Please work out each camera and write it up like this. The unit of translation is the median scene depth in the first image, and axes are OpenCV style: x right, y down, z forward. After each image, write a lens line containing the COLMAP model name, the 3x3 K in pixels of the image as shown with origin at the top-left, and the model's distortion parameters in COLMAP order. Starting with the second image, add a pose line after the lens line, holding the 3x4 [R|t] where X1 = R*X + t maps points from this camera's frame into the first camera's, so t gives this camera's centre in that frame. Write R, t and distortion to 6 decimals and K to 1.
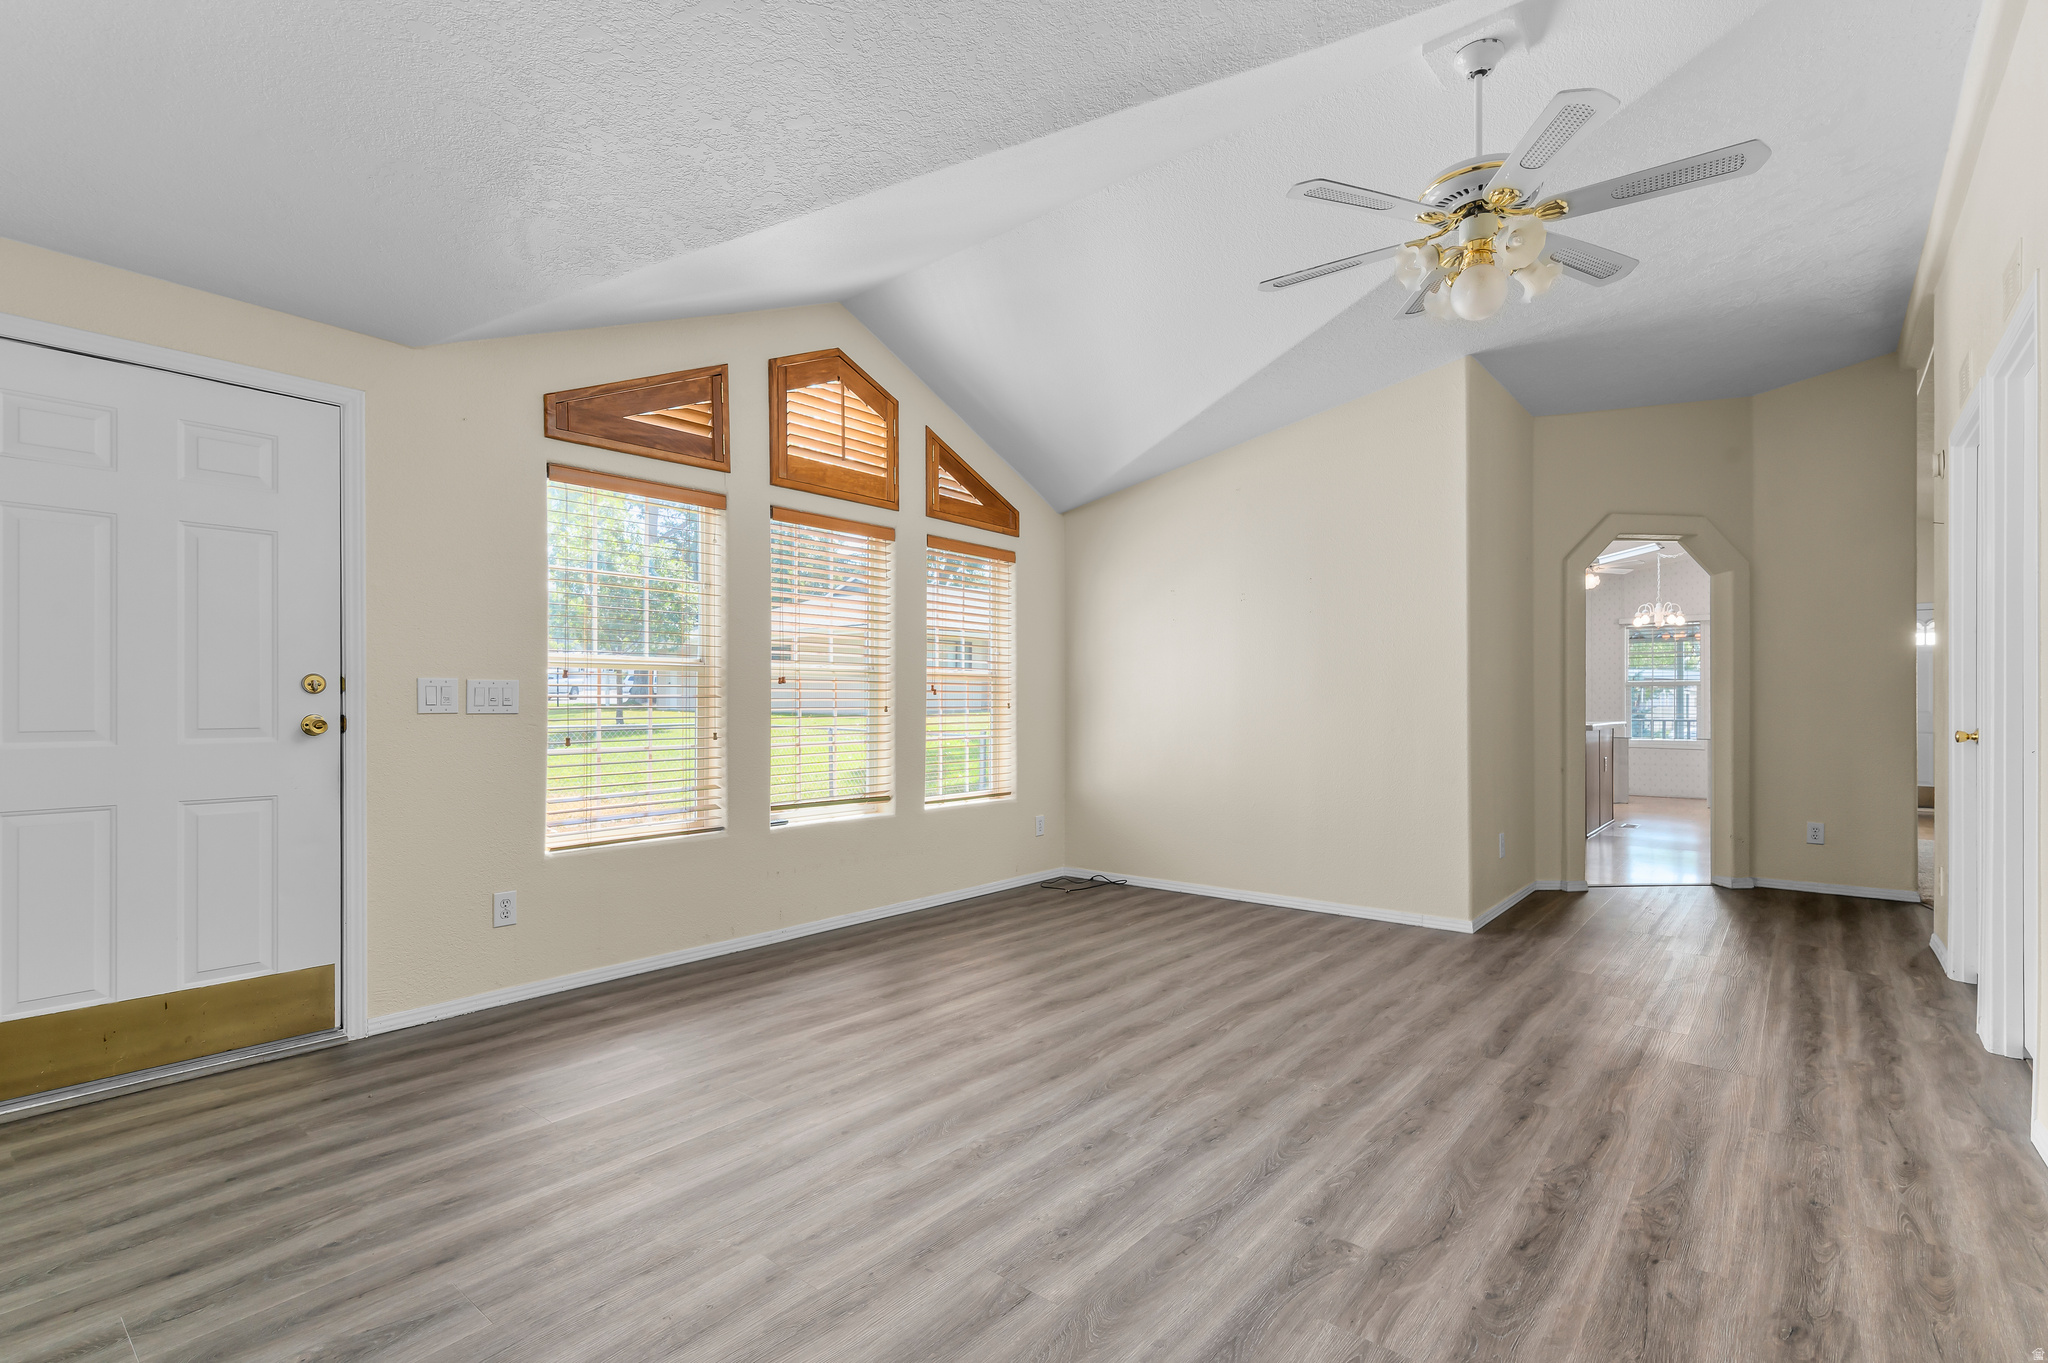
lens RADIAL K [[939.5, 0, 1031.2], [0, 939.5, 692.3], [0, 0, 1]] dist [0.002762, -0.000504]
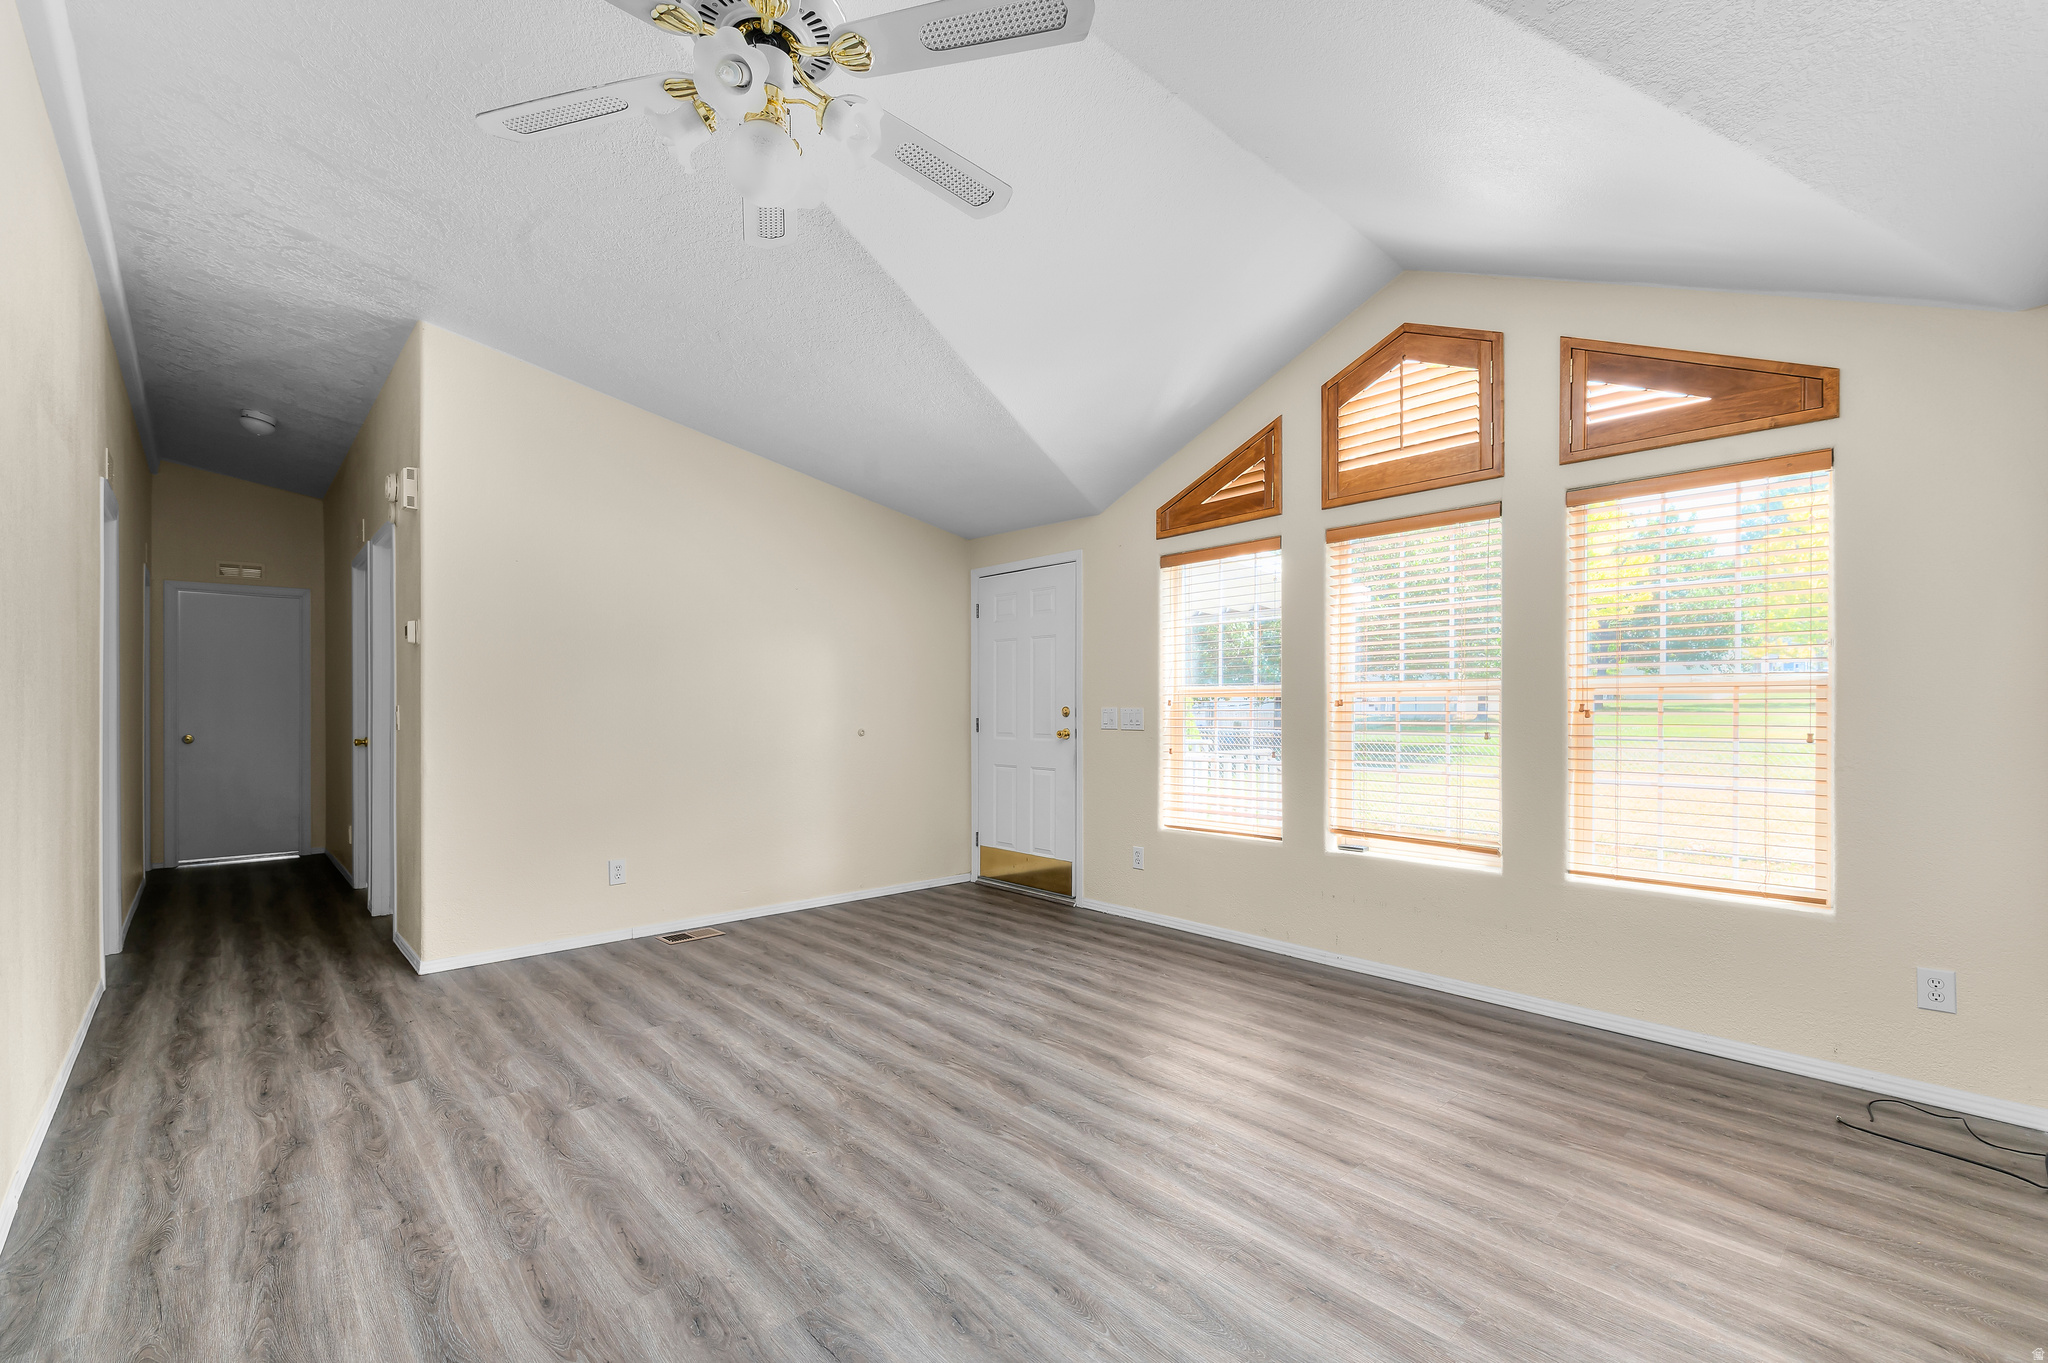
lens RADIAL K [[876.6, 0, 1041.5], [0, 876.6, 703.7], [0, 0, 1]] dist [0.001601, -0.001401]
pose [[-0.126532, -0.002867, -0.991958, 1.206562], [0.015024, 0.999876, -0.004806, -0.022300], [0.991849, -0.015512, -0.126474, 1.415454]]
